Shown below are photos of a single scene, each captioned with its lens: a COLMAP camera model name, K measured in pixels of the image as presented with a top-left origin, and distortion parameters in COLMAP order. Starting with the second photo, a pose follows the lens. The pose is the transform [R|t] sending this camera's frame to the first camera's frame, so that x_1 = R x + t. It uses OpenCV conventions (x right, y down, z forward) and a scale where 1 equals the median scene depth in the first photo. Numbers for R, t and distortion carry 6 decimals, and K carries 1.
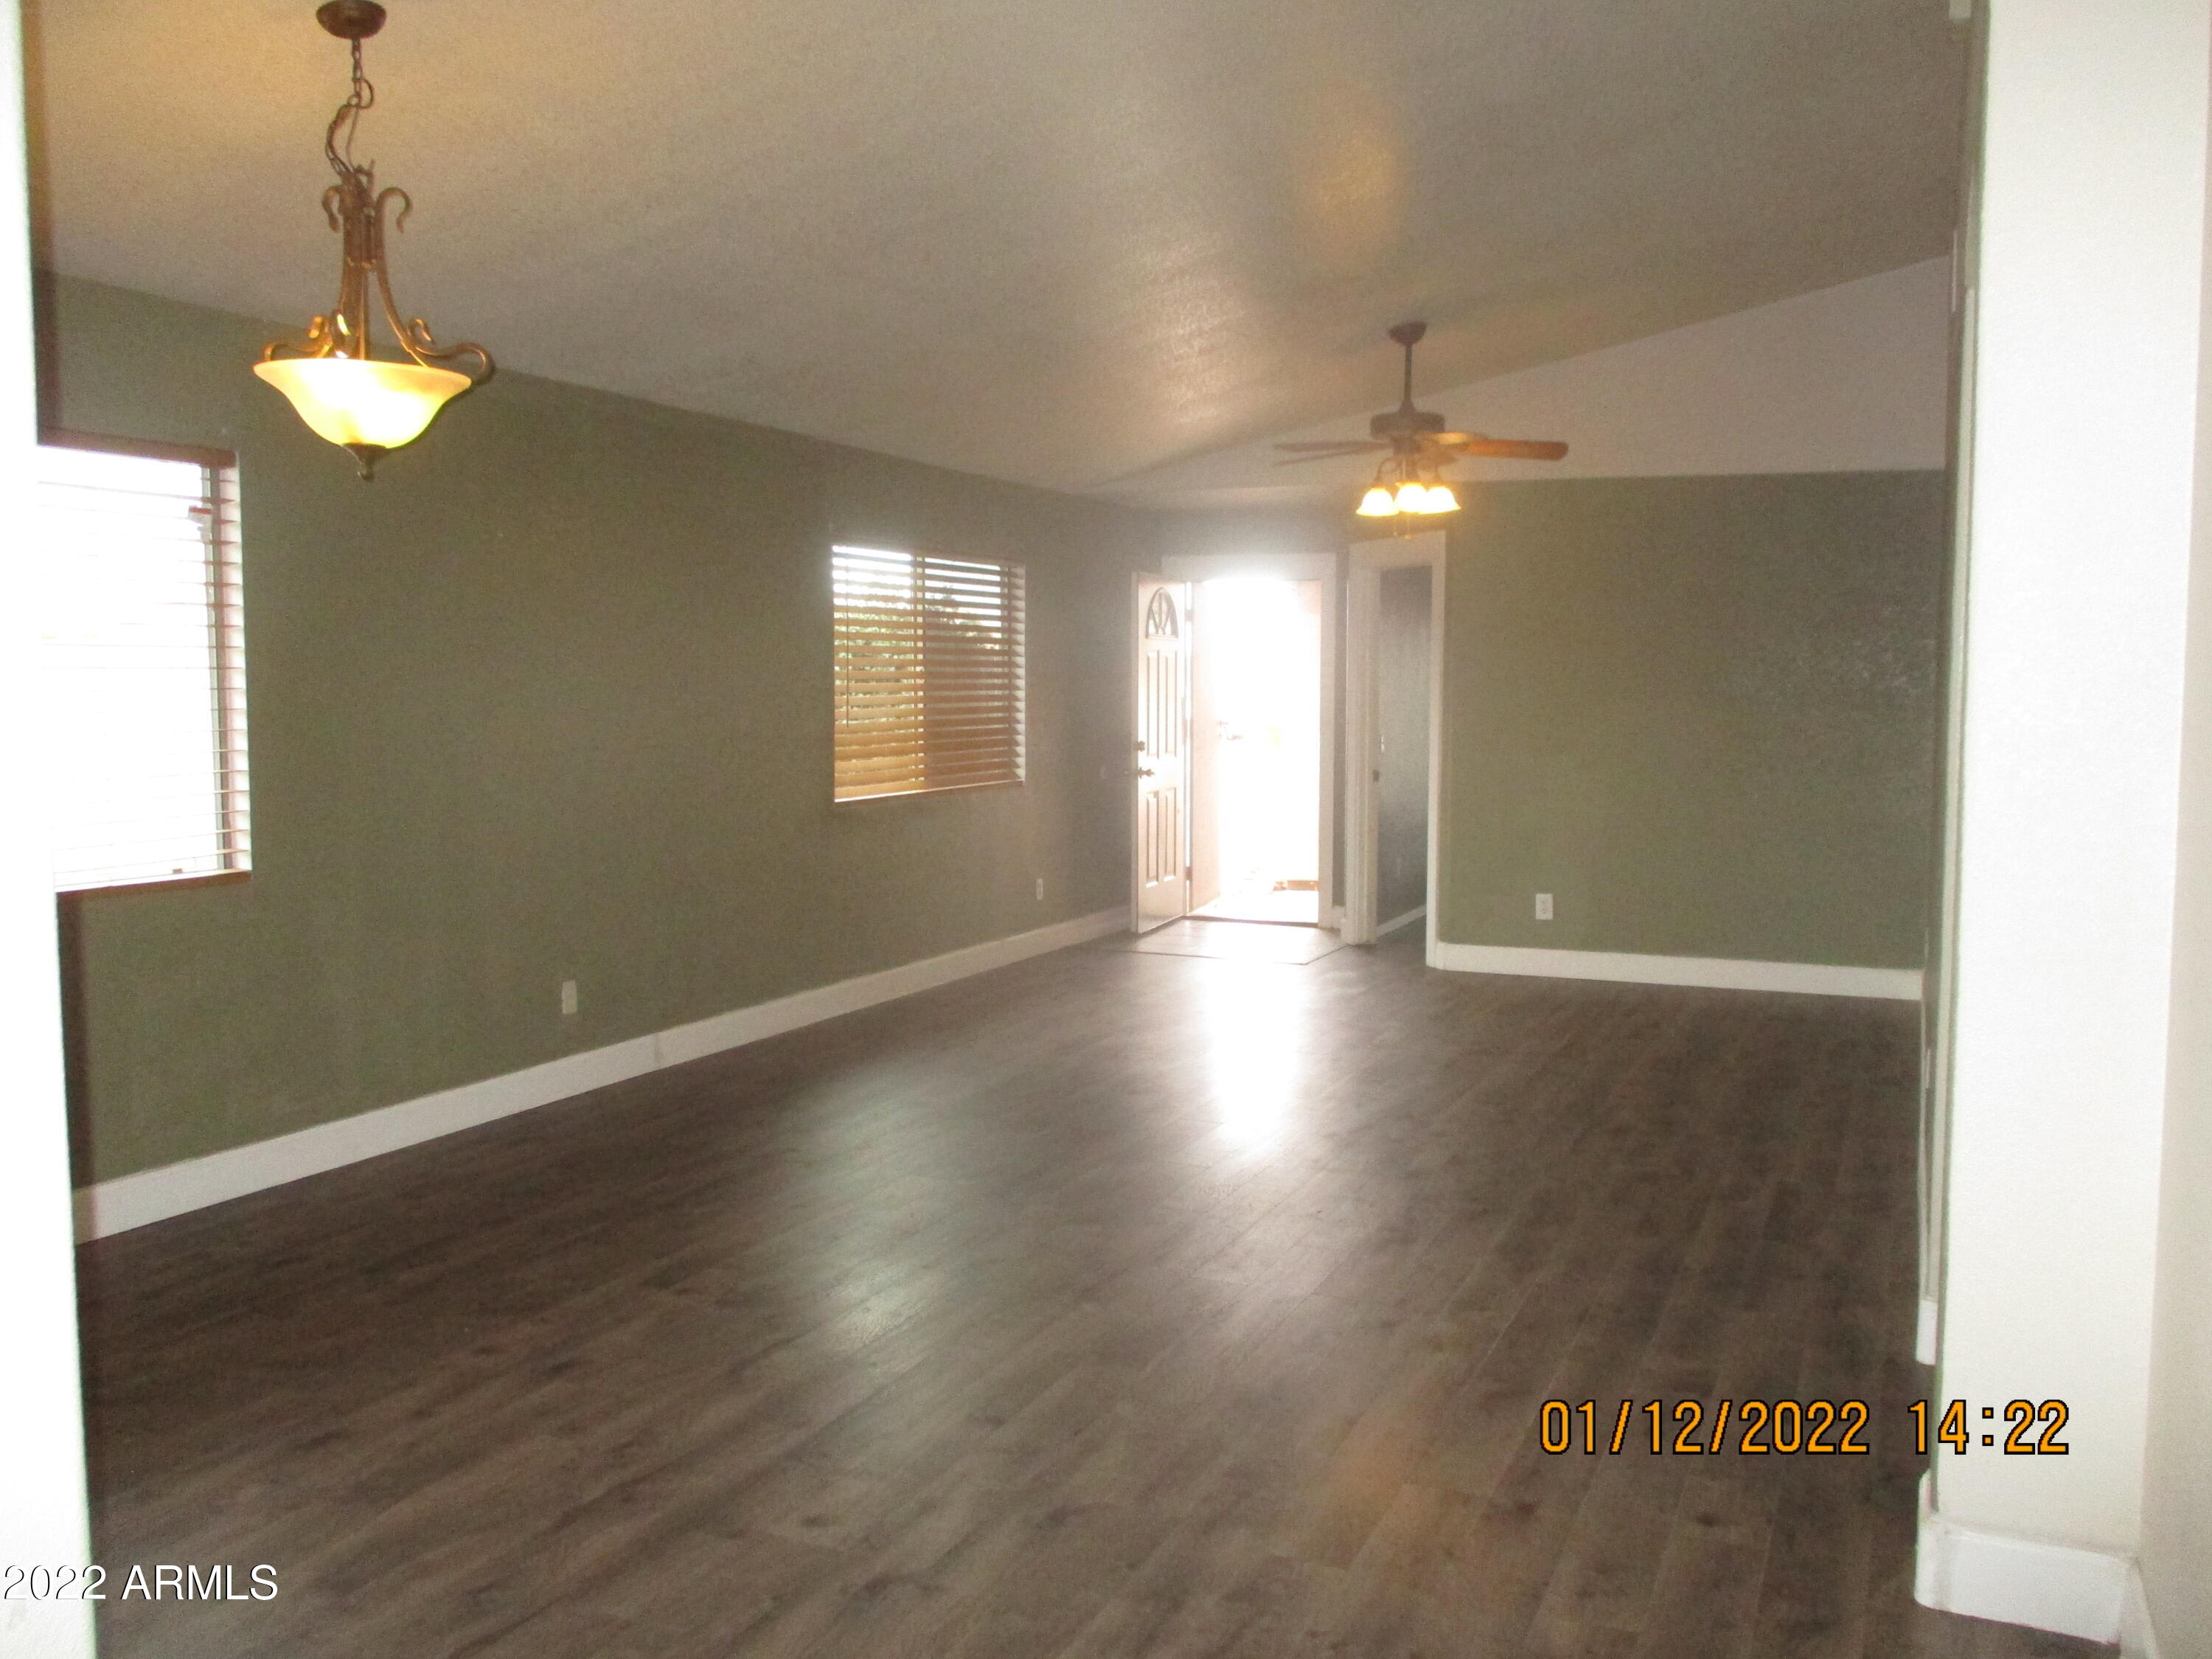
lens RADIAL K [[1835.9, 0, 1106.3], [0, 1835.9, 852.3], [0, 0, 1]] dist [0.004014, -0.062633]
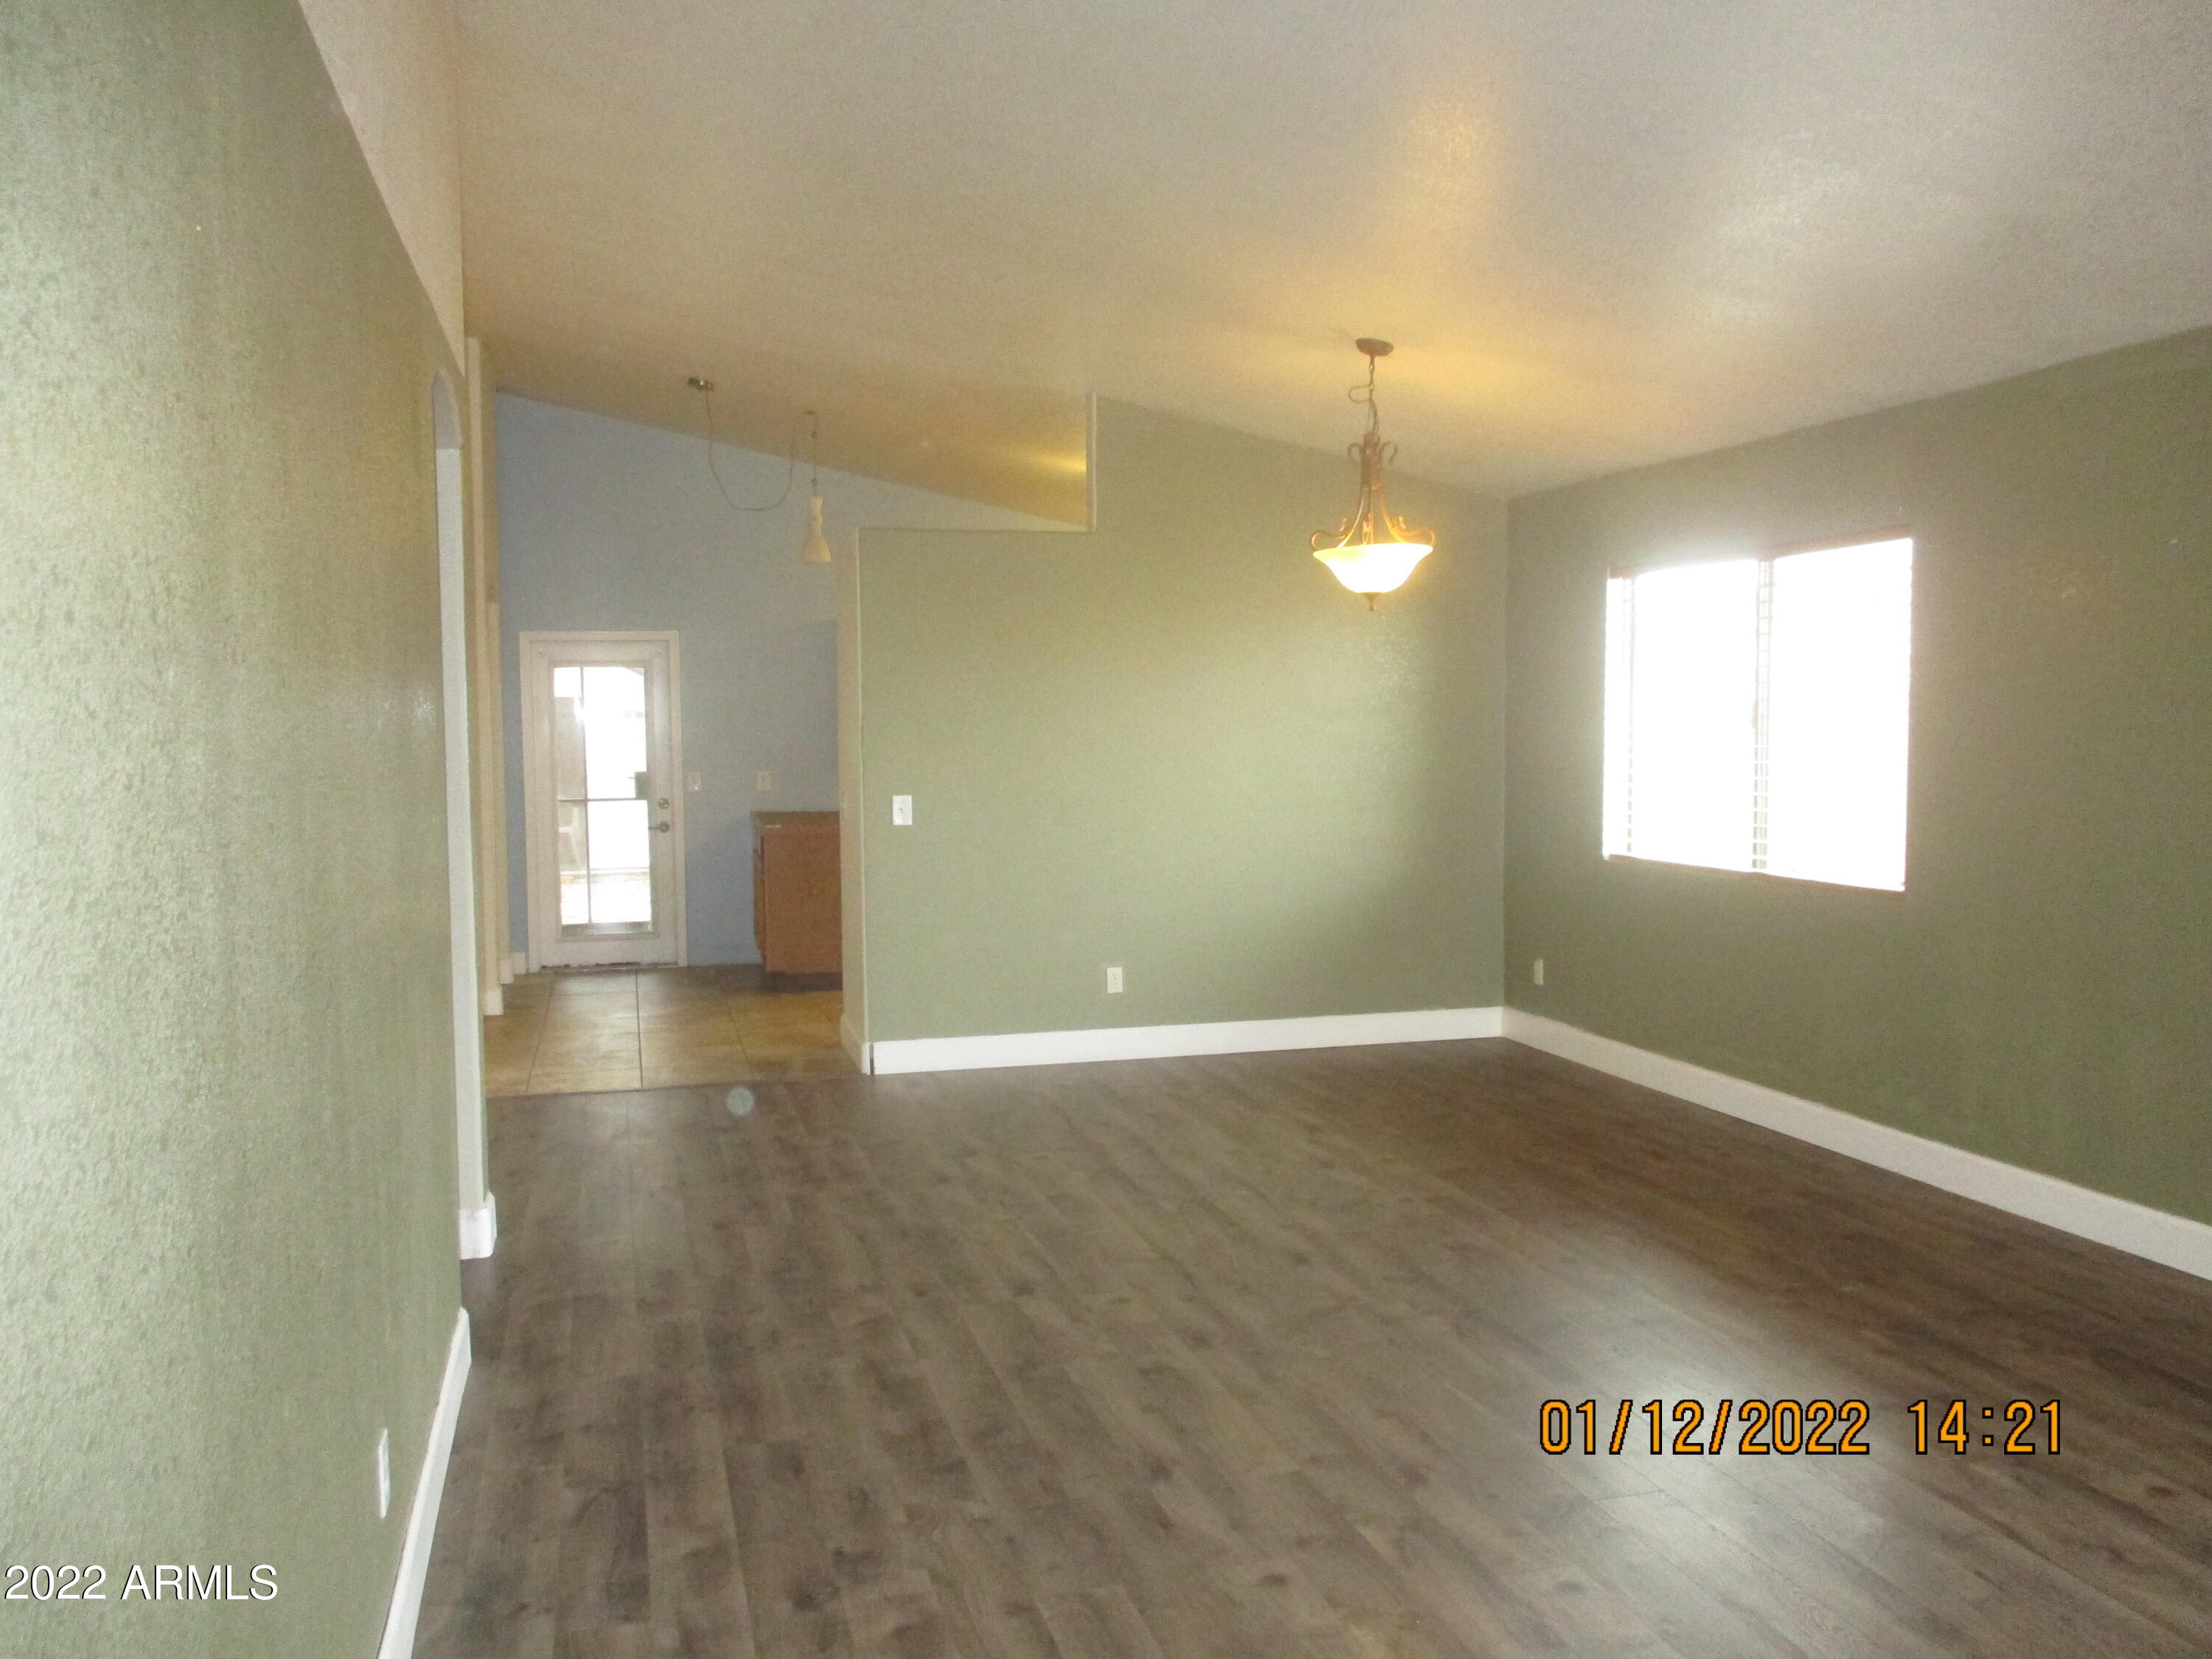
lens RADIAL K [[1835.9, 0, 1106.3], [0, 1835.9, 852.3], [0, 0, 1]] dist [0.004014, -0.062633]
pose [[-0.775482, 0.052003, -0.629224, 0.724932], [-0.046049, 0.989289, 0.138515, -0.170428], [0.629688, 0.136391, -0.764781, 1.793611]]
